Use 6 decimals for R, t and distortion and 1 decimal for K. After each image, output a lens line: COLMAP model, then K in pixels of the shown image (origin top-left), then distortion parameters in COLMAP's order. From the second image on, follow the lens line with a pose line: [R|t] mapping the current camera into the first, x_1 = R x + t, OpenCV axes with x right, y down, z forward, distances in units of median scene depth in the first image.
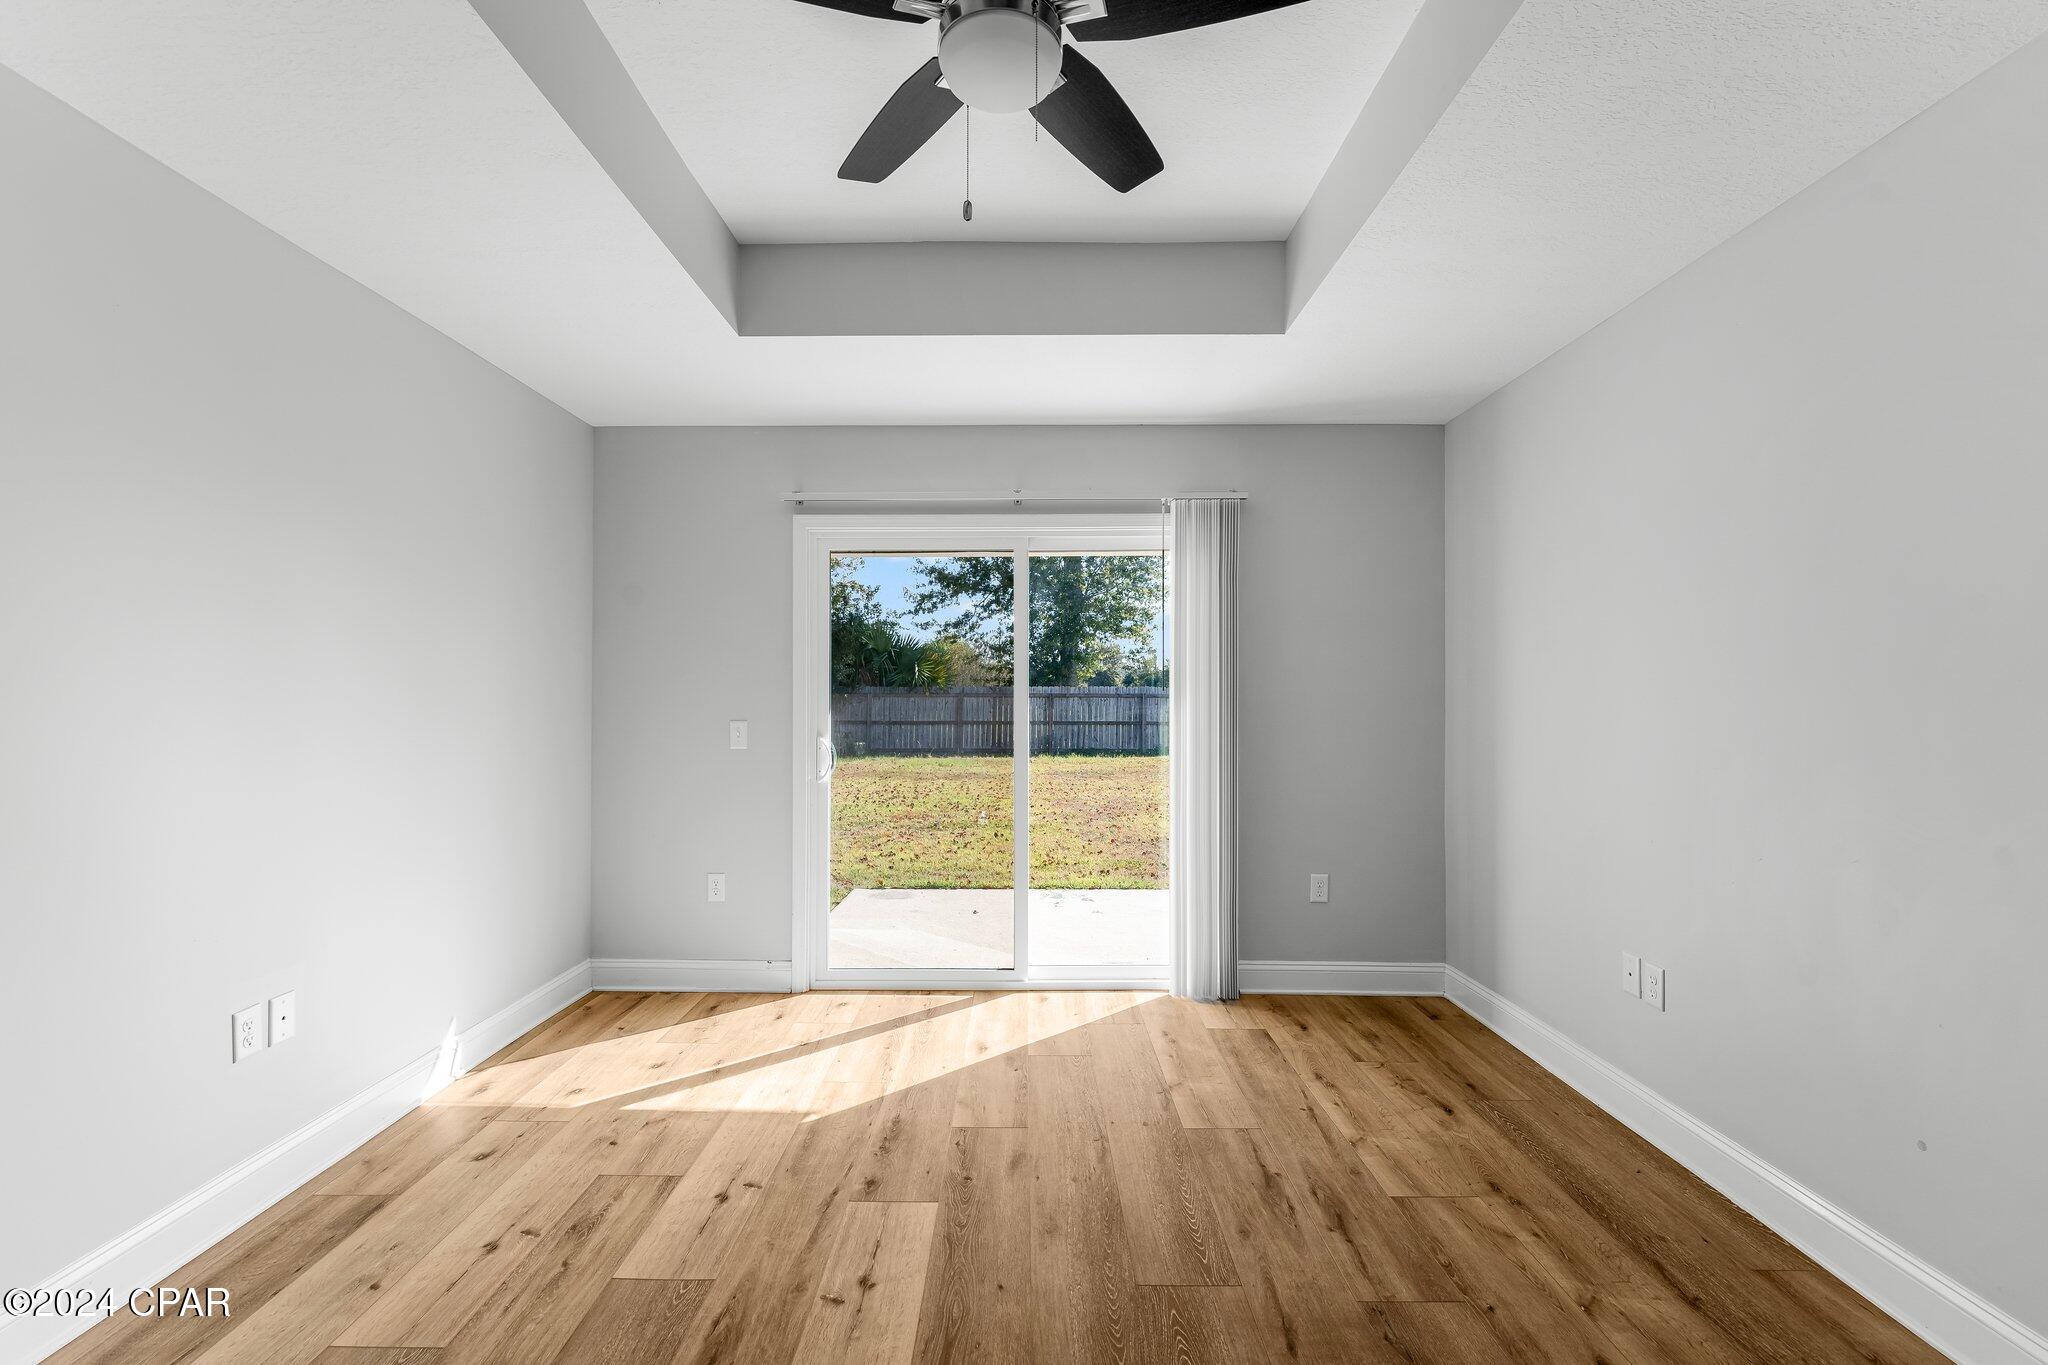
lens RADIAL K [[873.7, 0, 1019.3], [0, 873.7, 687.9], [0, 0, 1]] dist [-0.001477, -0.000875]
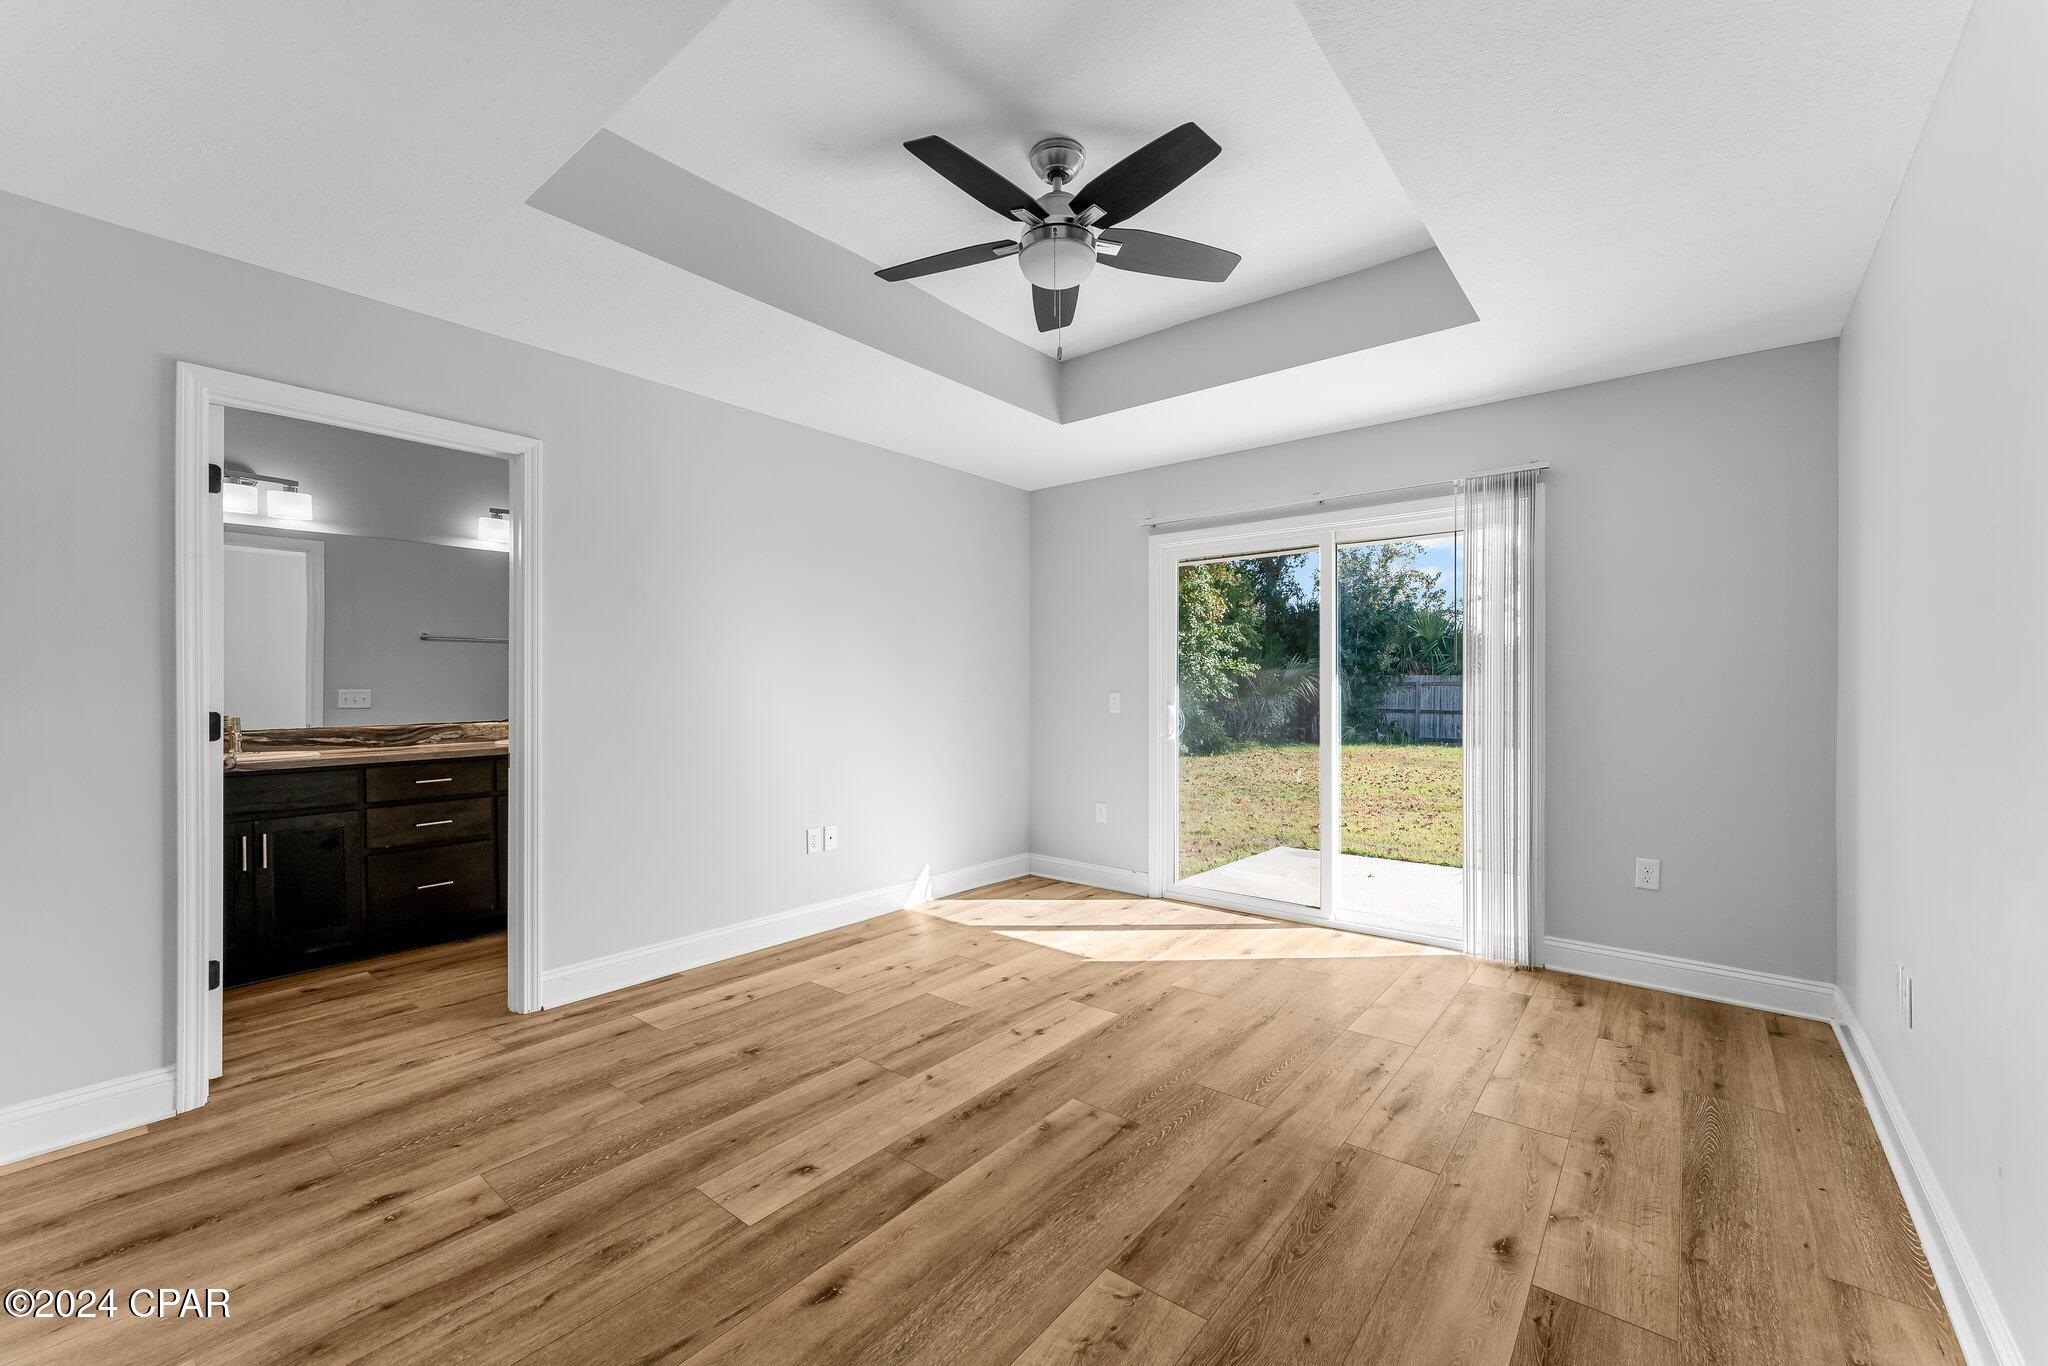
lens RADIAL K [[827.3, 0, 1021.8], [0, 827.3, 686.0], [0, 0, 1]] dist [0.001173, -0.000243]
pose [[0.782501, -0.002310, -0.622645, 0.434907], [0.006675, 0.999967, 0.004679, 0.025008], [0.622614, -0.007818, 0.782490, -0.116342]]
